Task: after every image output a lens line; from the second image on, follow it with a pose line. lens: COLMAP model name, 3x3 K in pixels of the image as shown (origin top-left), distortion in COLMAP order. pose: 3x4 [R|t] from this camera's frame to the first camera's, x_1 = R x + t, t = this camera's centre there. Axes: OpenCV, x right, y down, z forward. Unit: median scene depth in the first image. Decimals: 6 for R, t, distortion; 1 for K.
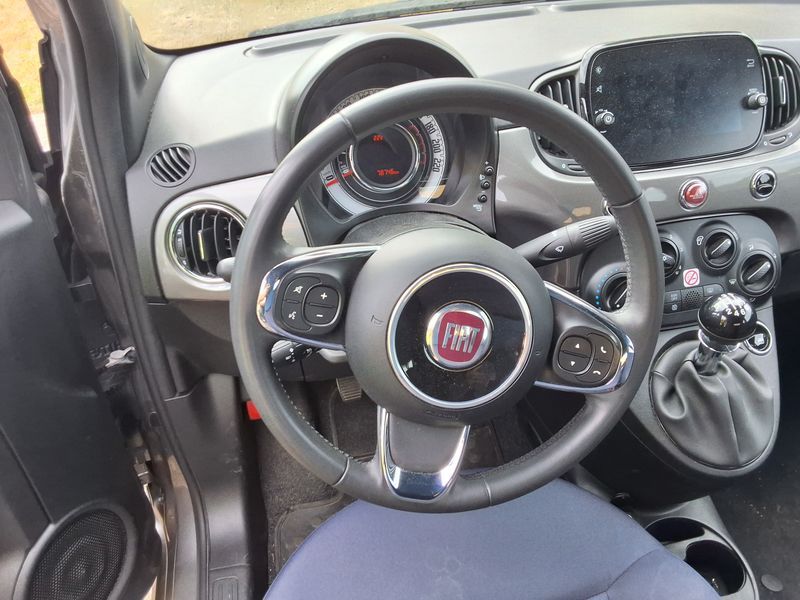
lens RADIAL K [[656.5, 0, 397.4], [0, 656.5, 297.2], [0, 0, 1]] dist [0.110655, -0.177181]
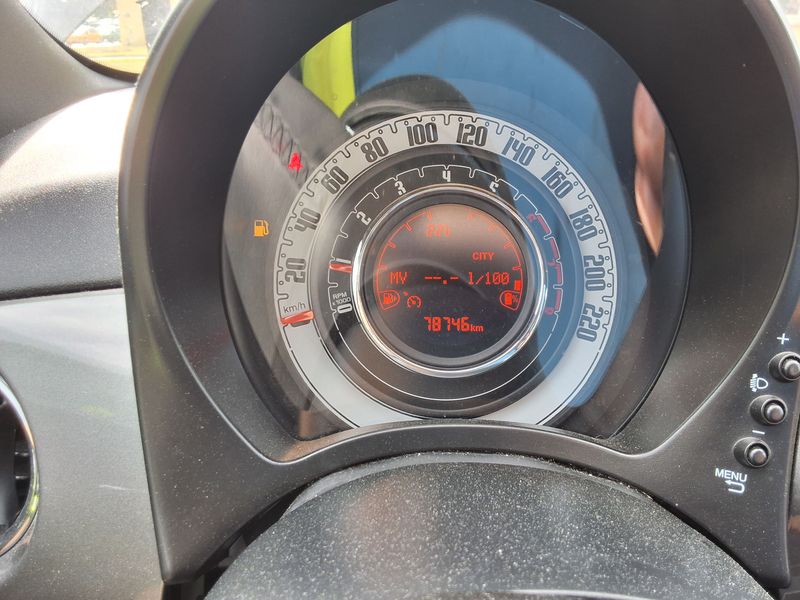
lens RADIAL K [[656.5, 0, 397.4], [0, 656.5, 297.2], [0, 0, 1]] dist [0.110655, -0.177181]
pose [[0.975393, 0.114874, -0.188182, 0.022099], [-0.152082, 0.968526, -0.197051, -0.125322], [0.159623, 0.220821, 0.962163, 0.627325]]
